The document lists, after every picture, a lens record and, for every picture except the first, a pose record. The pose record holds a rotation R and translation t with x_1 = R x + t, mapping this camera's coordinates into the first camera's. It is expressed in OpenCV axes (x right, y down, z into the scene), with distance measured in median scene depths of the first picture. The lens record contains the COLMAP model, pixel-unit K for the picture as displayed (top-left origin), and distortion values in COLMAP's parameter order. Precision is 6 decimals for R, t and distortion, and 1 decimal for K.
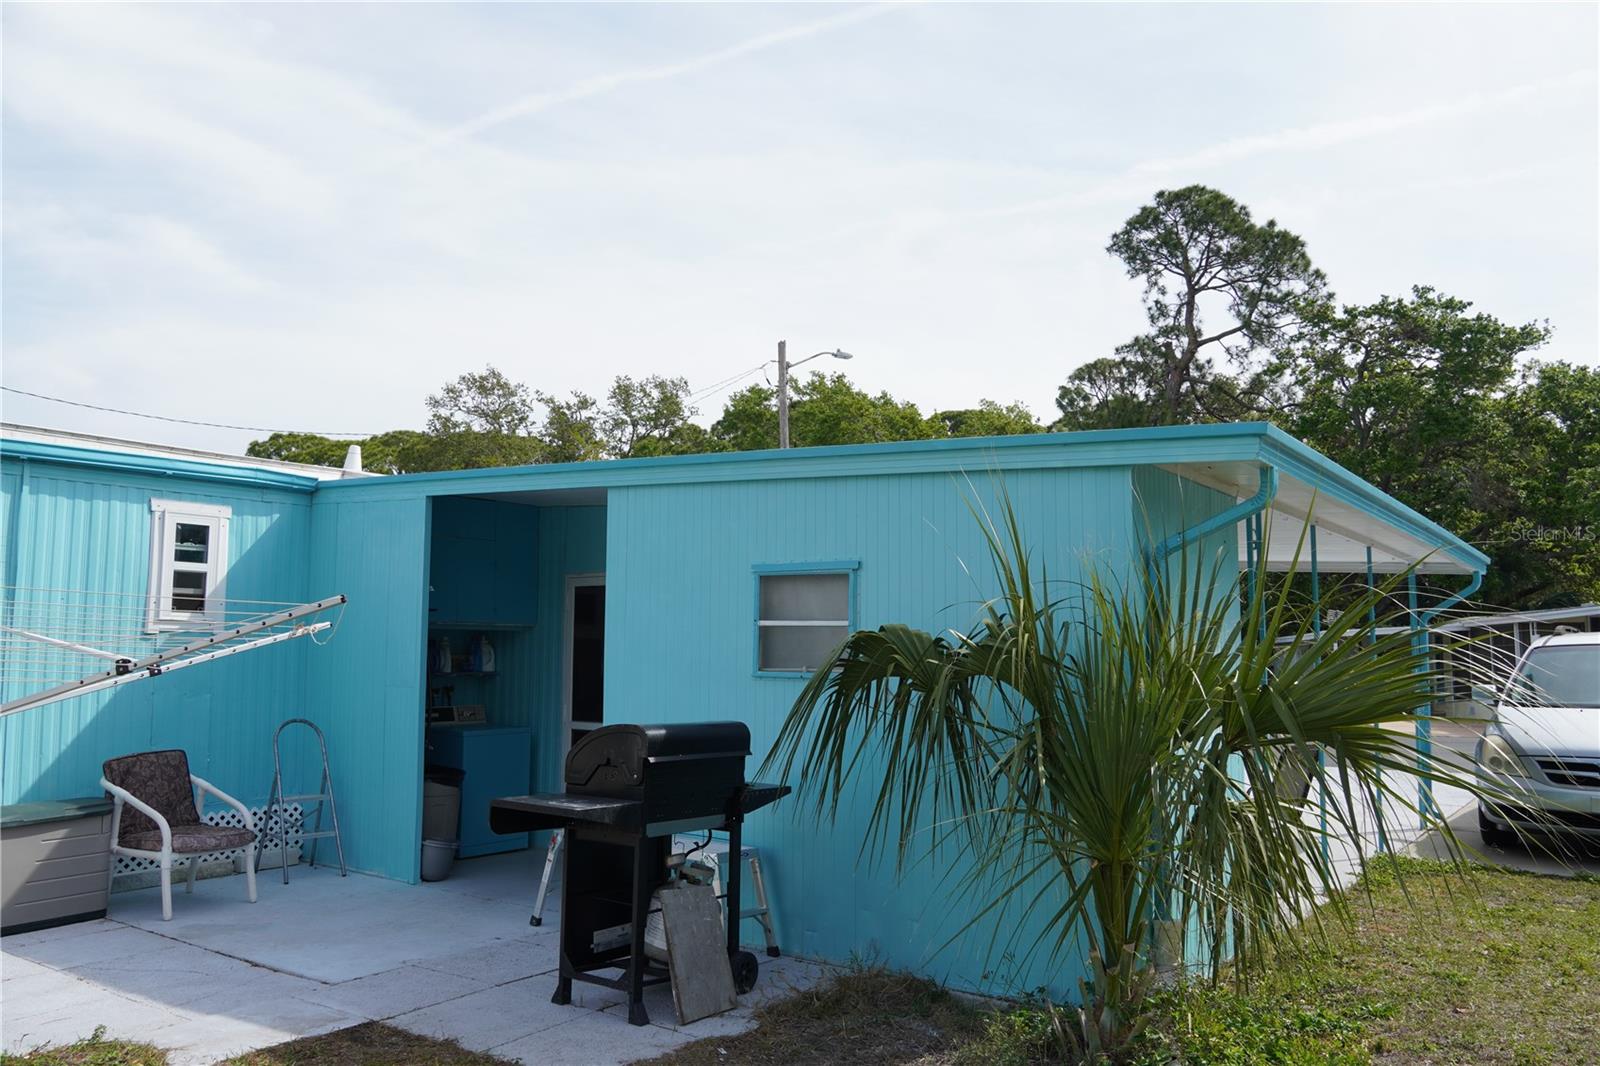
lens RADIAL K [[1195.5, 0, 797.9], [0, 1195.5, 541.6], [0, 0, 1]] dist [-0.048976, 0.050103]
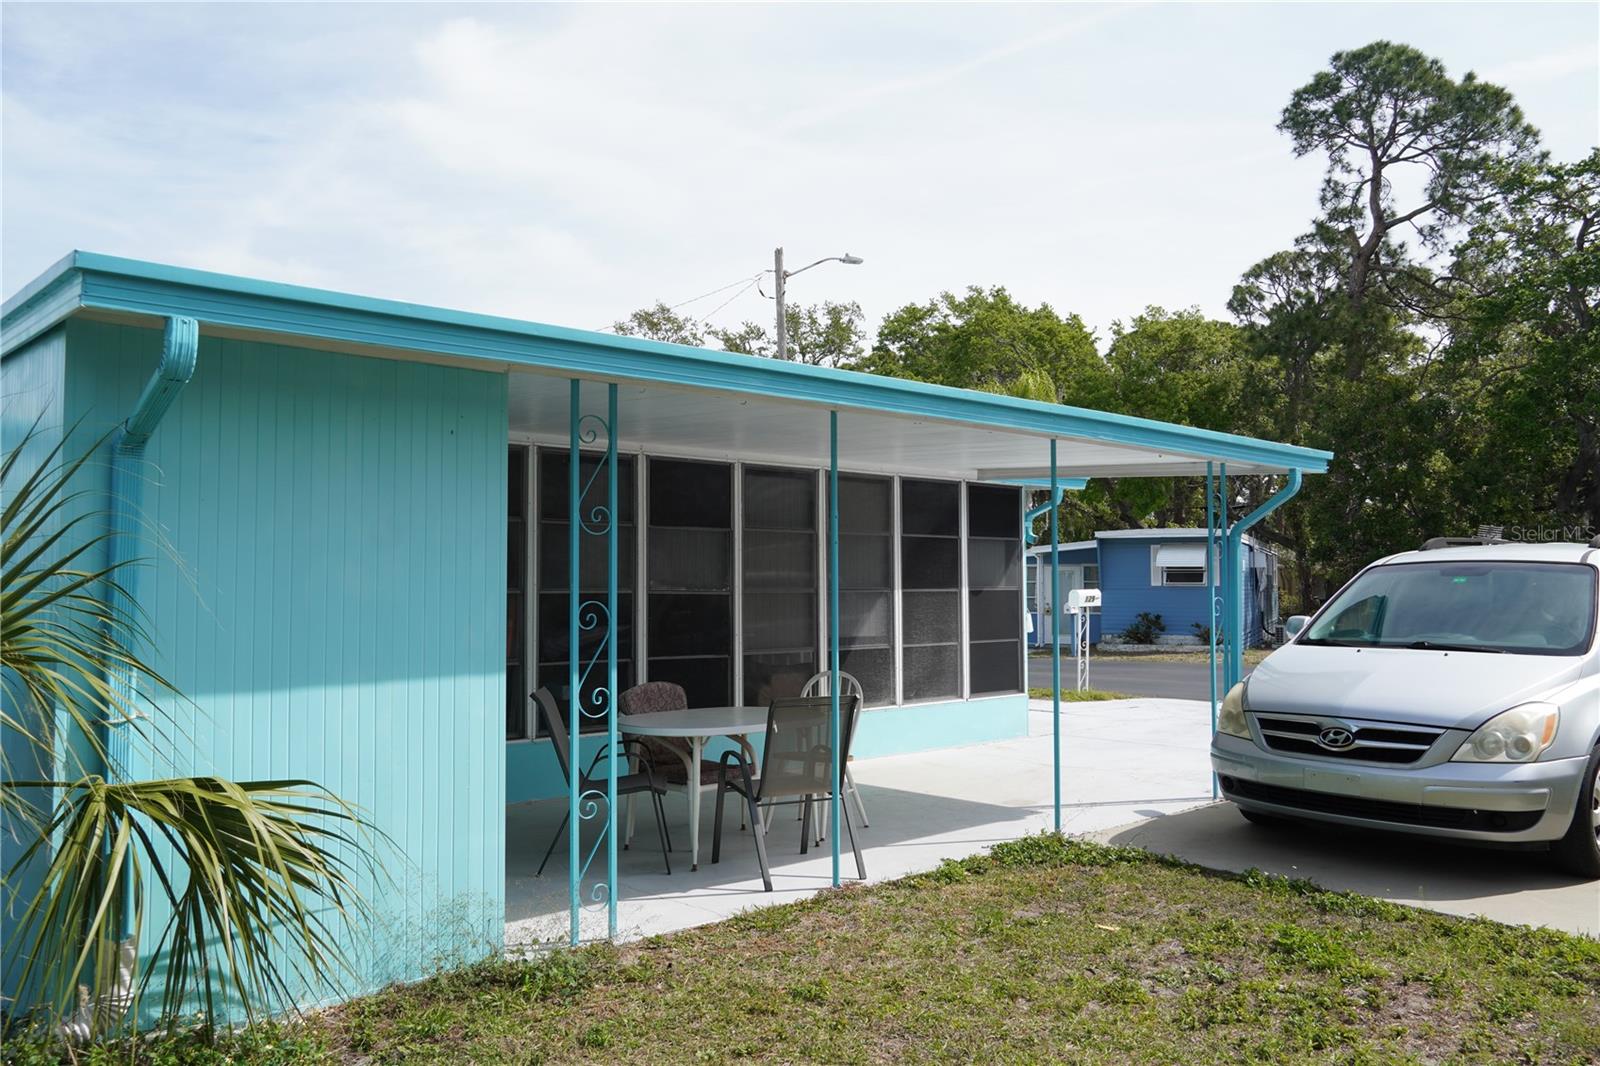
lens RADIAL K [[1198.7, 0, 800.0], [0, 1198.7, 533.0], [0, 0, 1]] dist [-0.045102, 0.058951]
pose [[0.977350, -0.020177, -0.210665, 0.095320], [0.030903, 0.998381, 0.047743, 0.004557], [0.209361, -0.053172, 0.976392, 0.040371]]
